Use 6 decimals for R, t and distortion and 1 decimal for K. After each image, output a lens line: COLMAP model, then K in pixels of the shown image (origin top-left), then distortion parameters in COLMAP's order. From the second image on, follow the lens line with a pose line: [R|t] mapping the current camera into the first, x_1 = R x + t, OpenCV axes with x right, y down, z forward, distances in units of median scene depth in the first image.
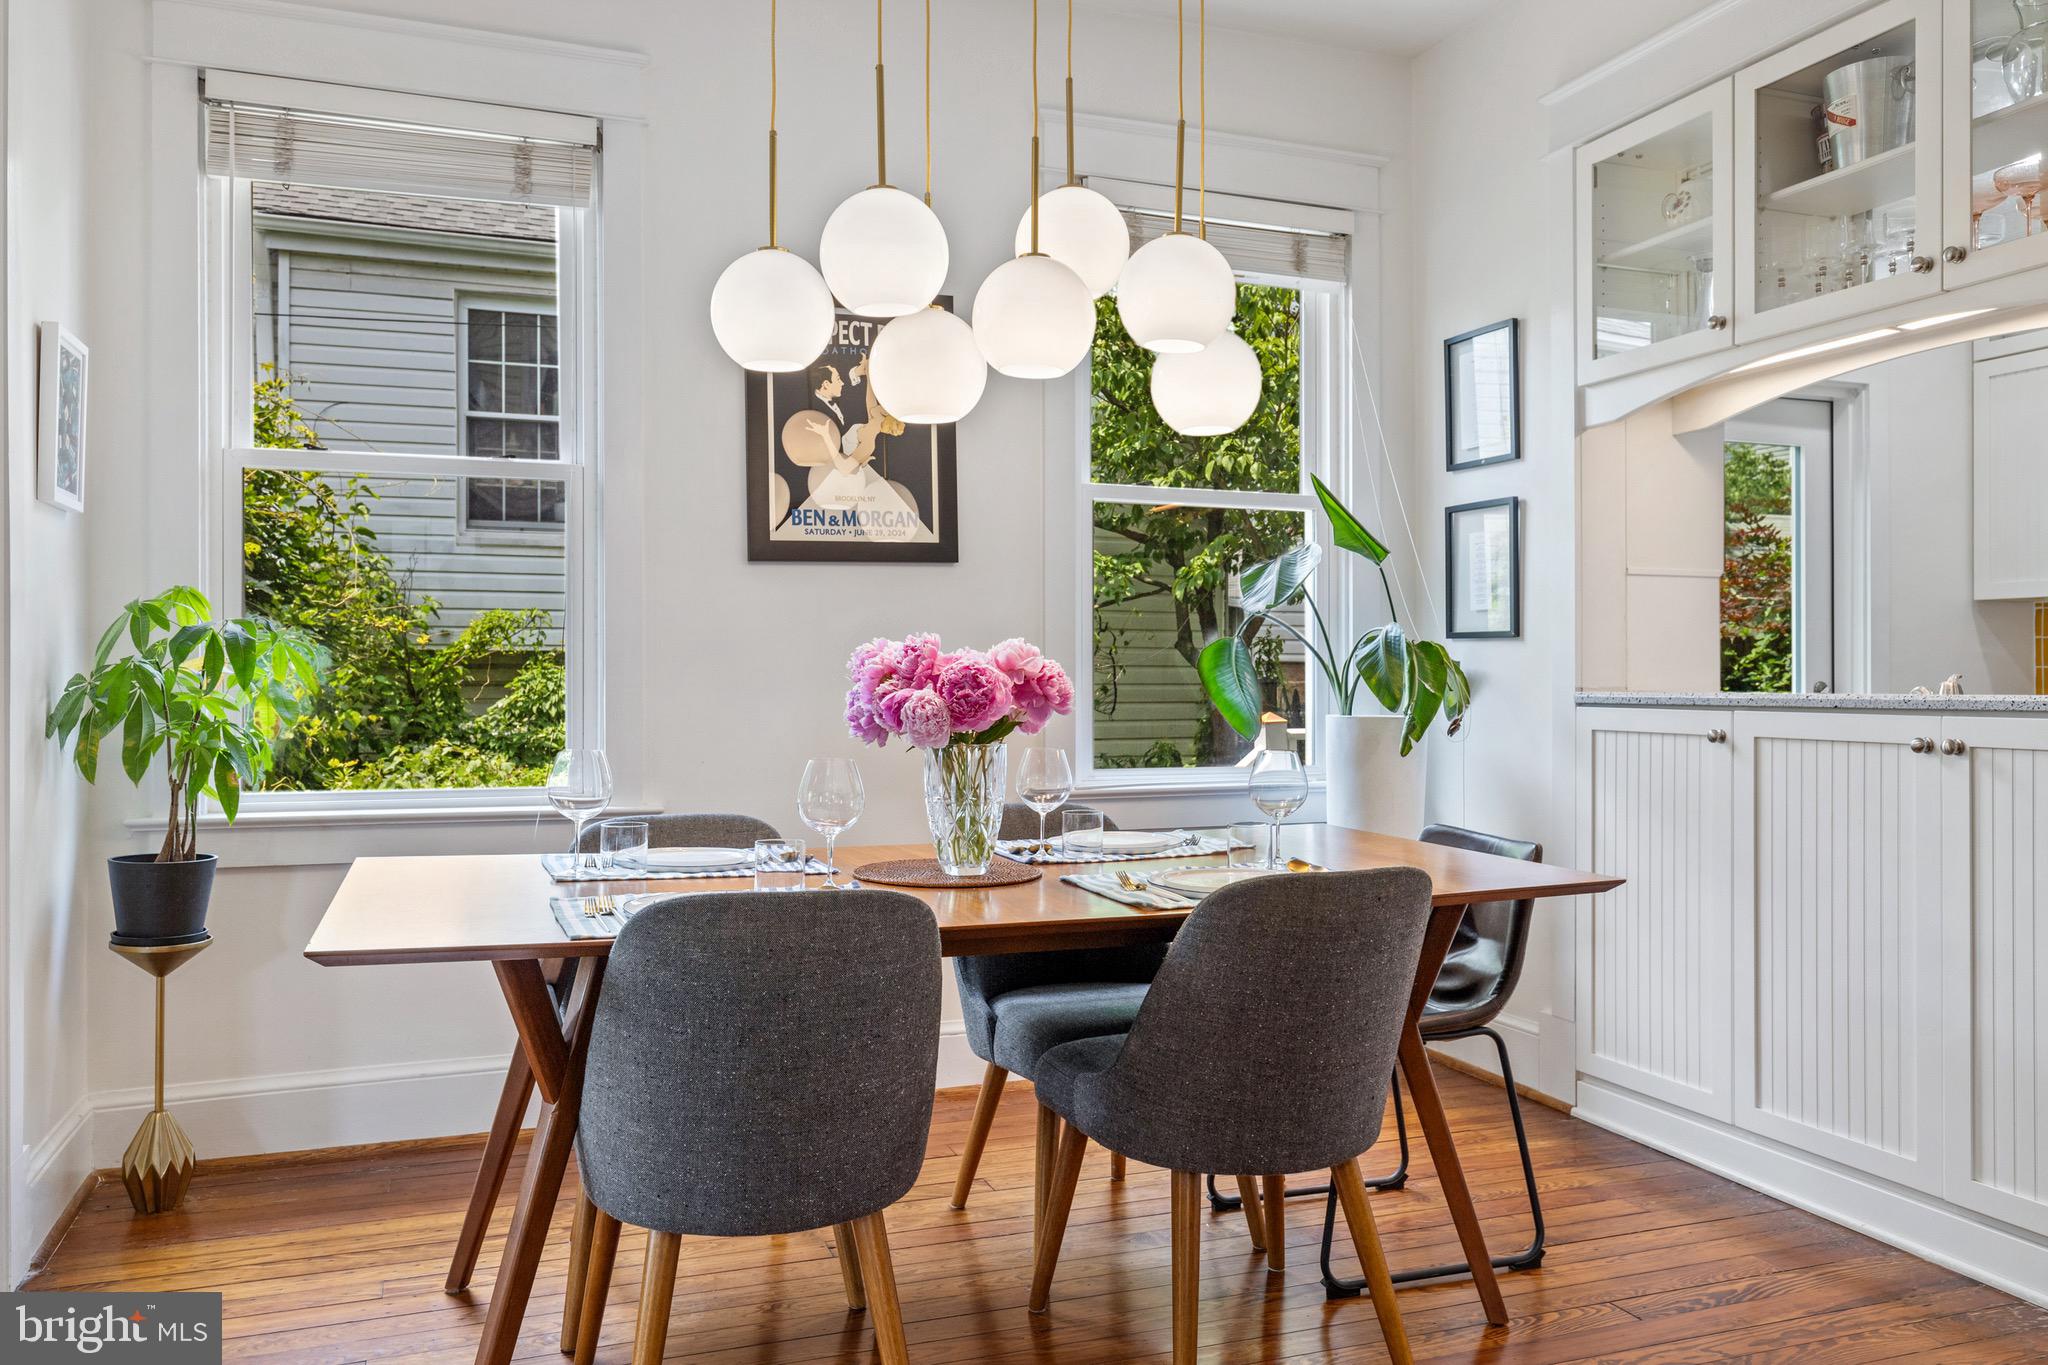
lens RADIAL K [[1543.2, 0, 1017.1], [0, 1543.2, 679.2], [0, 0, 1]] dist [0.000071, -0.000460]
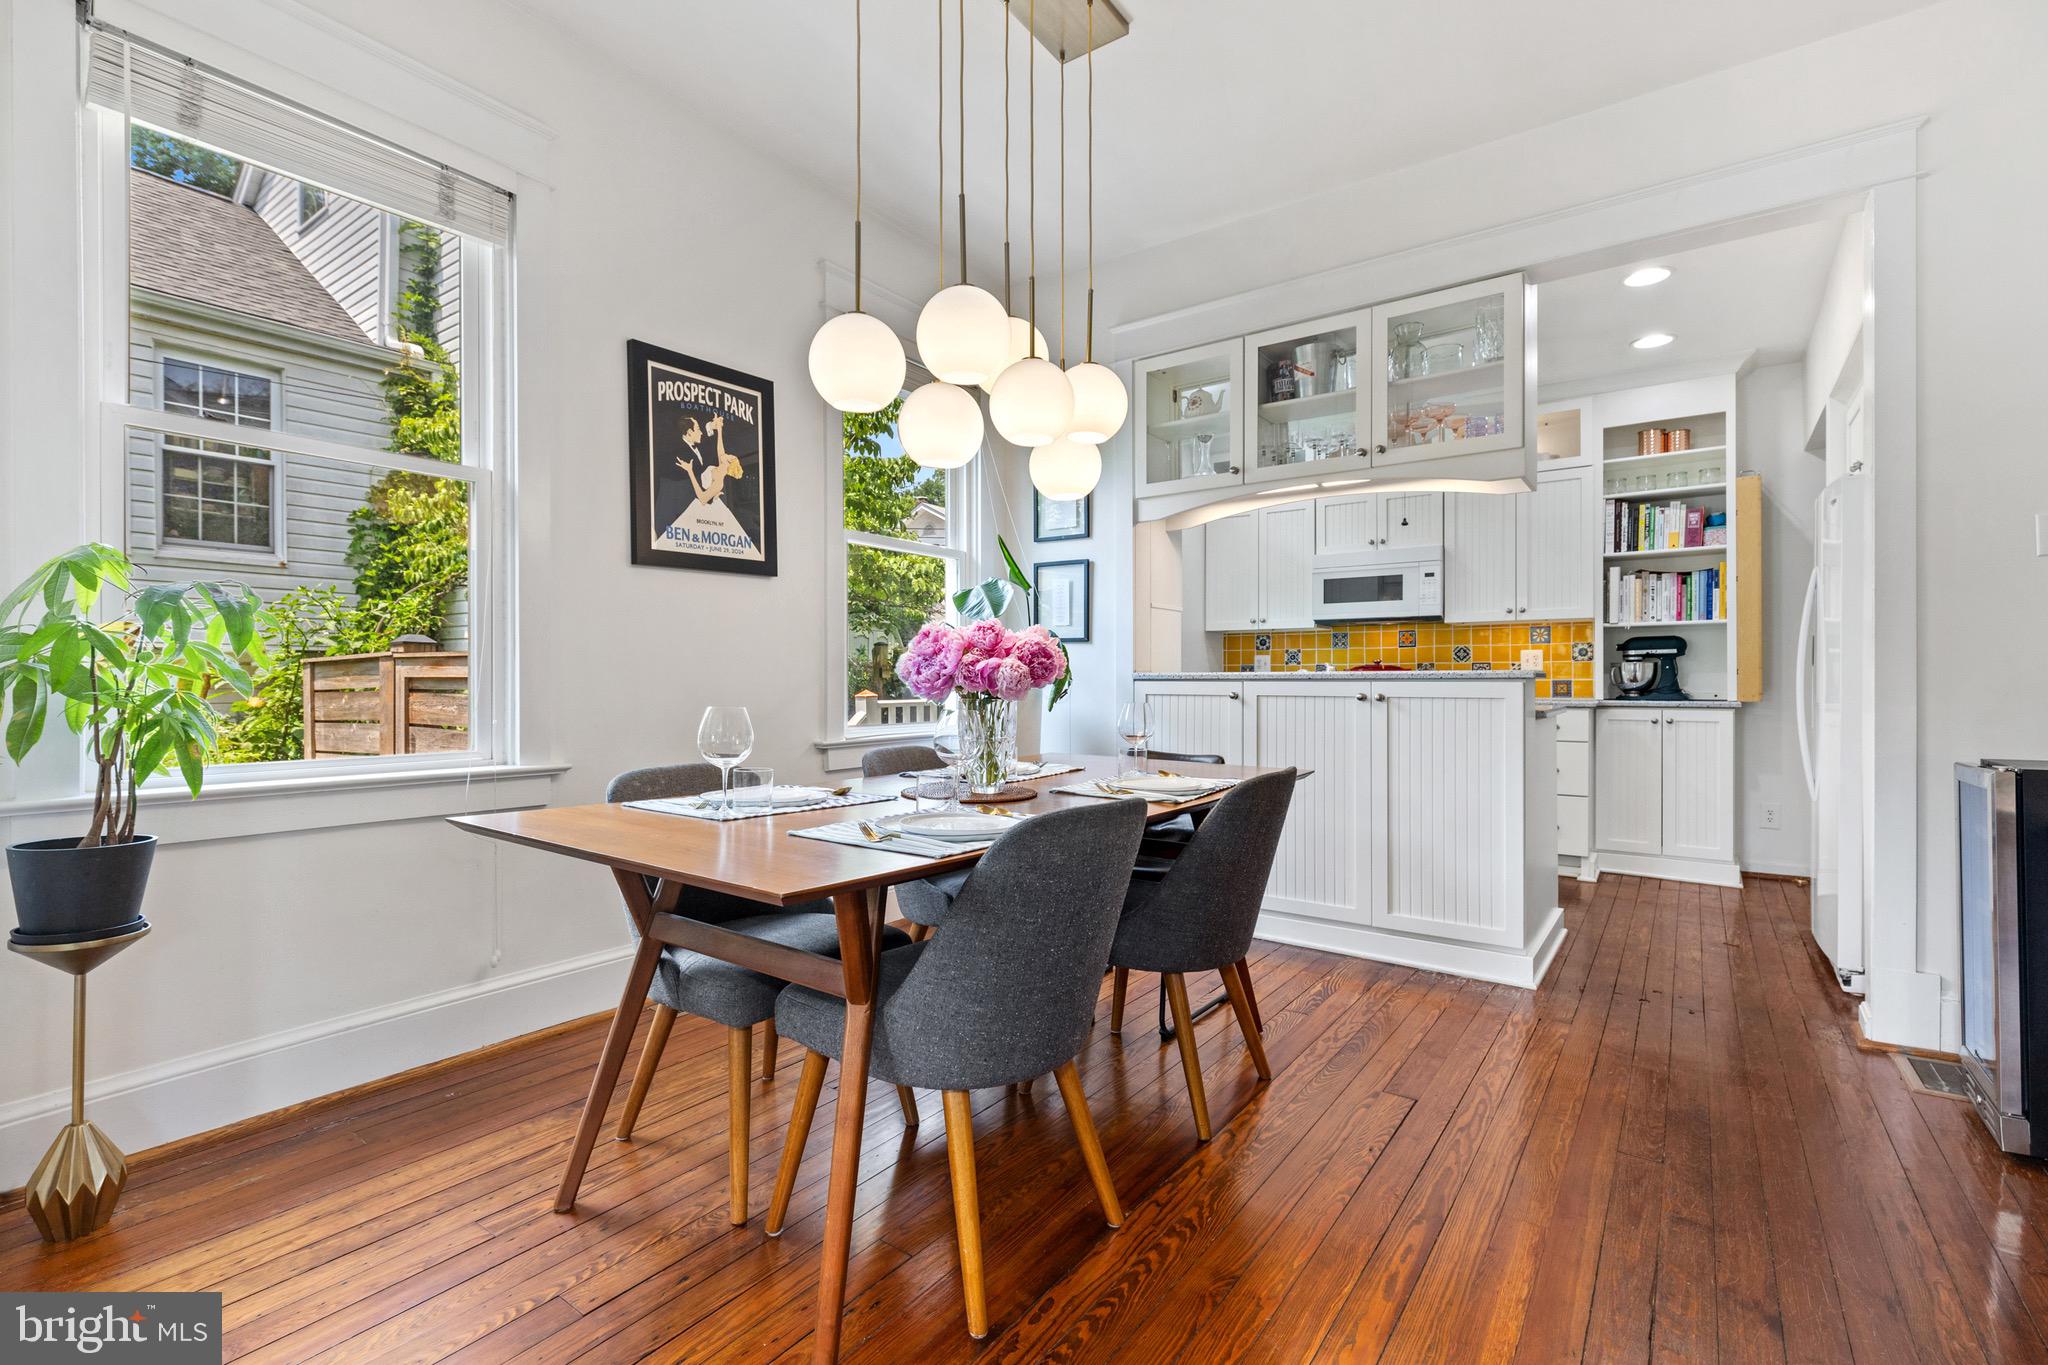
lens RADIAL K [[931.3, 0, 1029.5], [0, 931.3, 681.2], [0, 0, 1]] dist [0.002867, -0.000966]
pose [[0.827189, 0.000408, 0.561924, -0.396722], [-0.001083, 0.999999, 0.000867, 0.020538], [-0.561923, -0.001326, 0.827189, 0.234064]]
